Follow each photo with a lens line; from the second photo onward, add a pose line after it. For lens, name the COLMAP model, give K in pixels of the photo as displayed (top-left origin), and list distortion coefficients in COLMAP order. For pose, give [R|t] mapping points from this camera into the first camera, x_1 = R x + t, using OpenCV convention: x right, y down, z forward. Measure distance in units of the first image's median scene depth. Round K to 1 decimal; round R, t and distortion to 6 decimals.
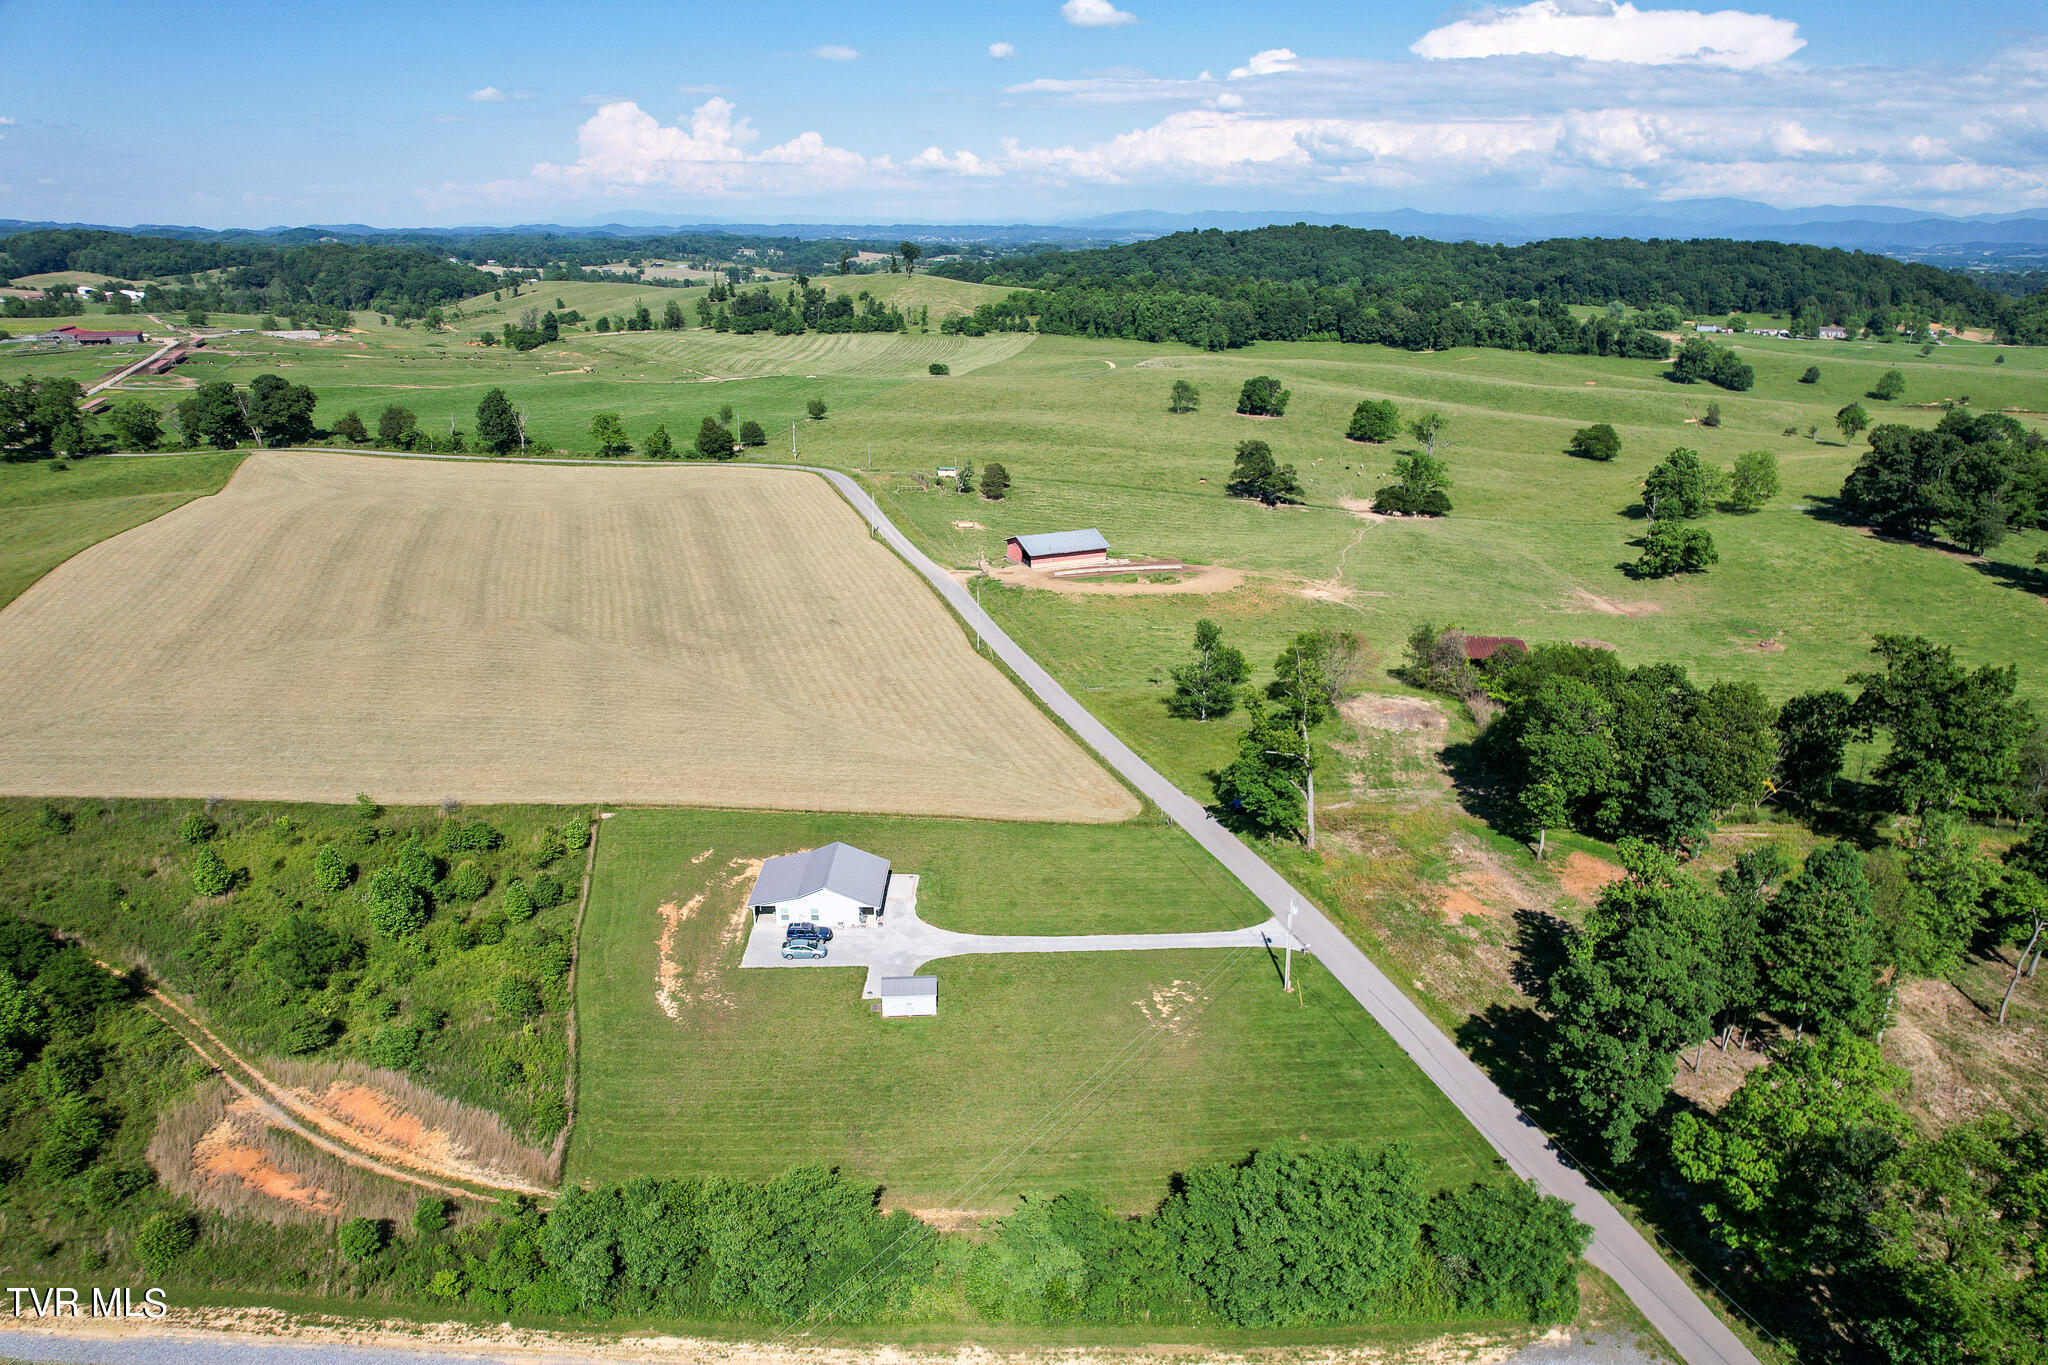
lens RADIAL K [[1311.0, 0, 1035.2], [0, 1311.0, 695.9], [0, 0, 1]] dist [-0.078072, 0.072863]
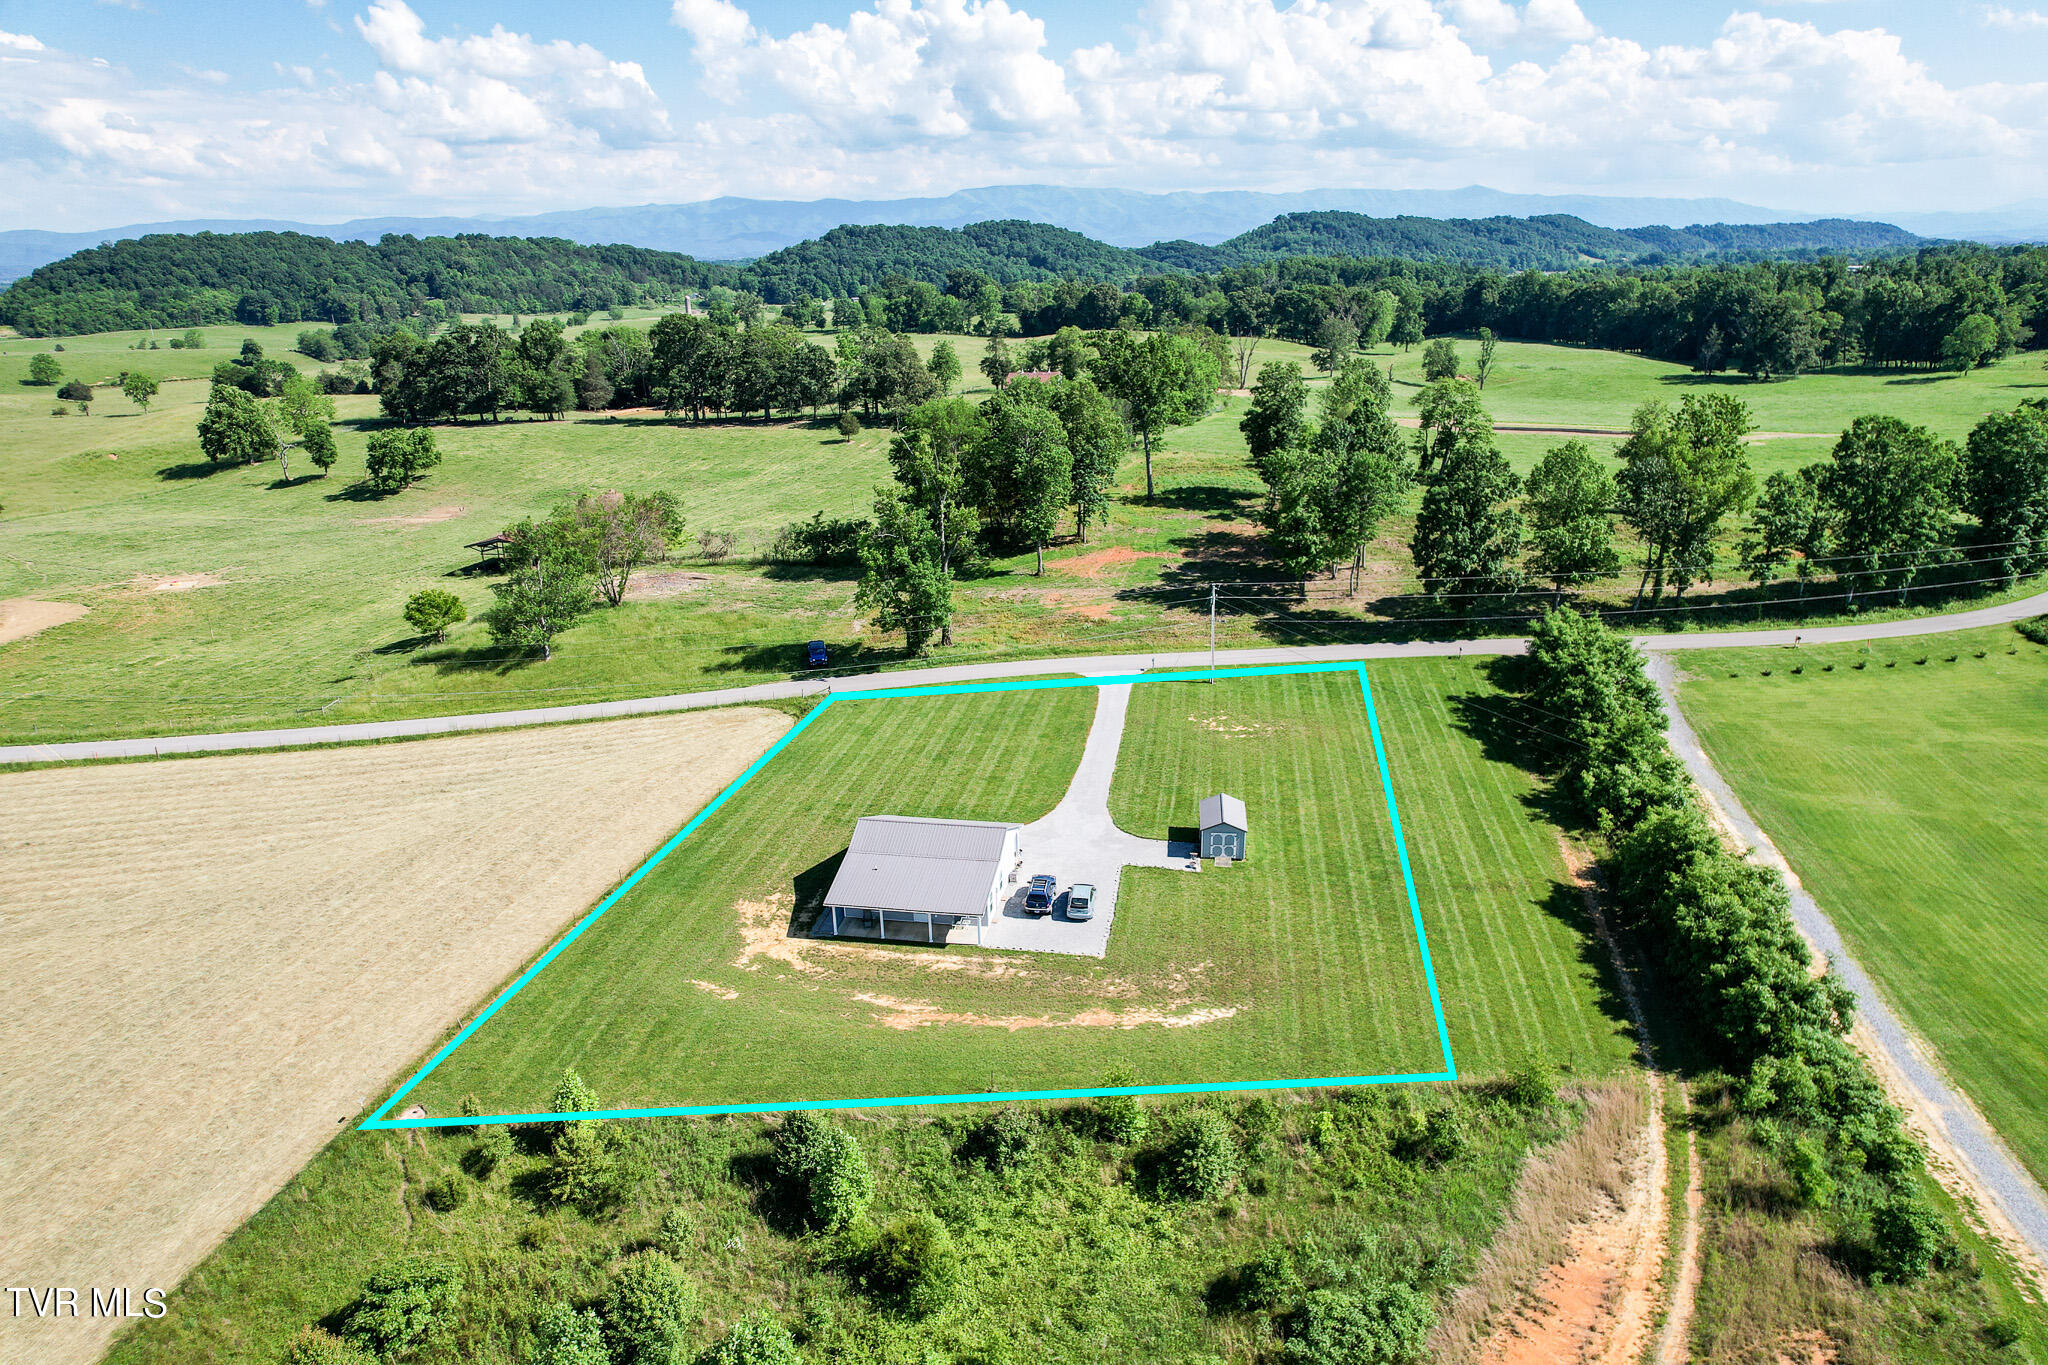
lens RADIAL K [[1315.0, 0, 1033.6], [0, 1315.0, 687.1], [0, 0, 1]] dist [-0.082993, 0.078585]
pose [[0.186448, -0.330108, 0.925346, -0.260864], [0.354586, 0.900989, 0.249974, -0.027151], [-0.916246, 0.281508, 0.285039, 0.272569]]
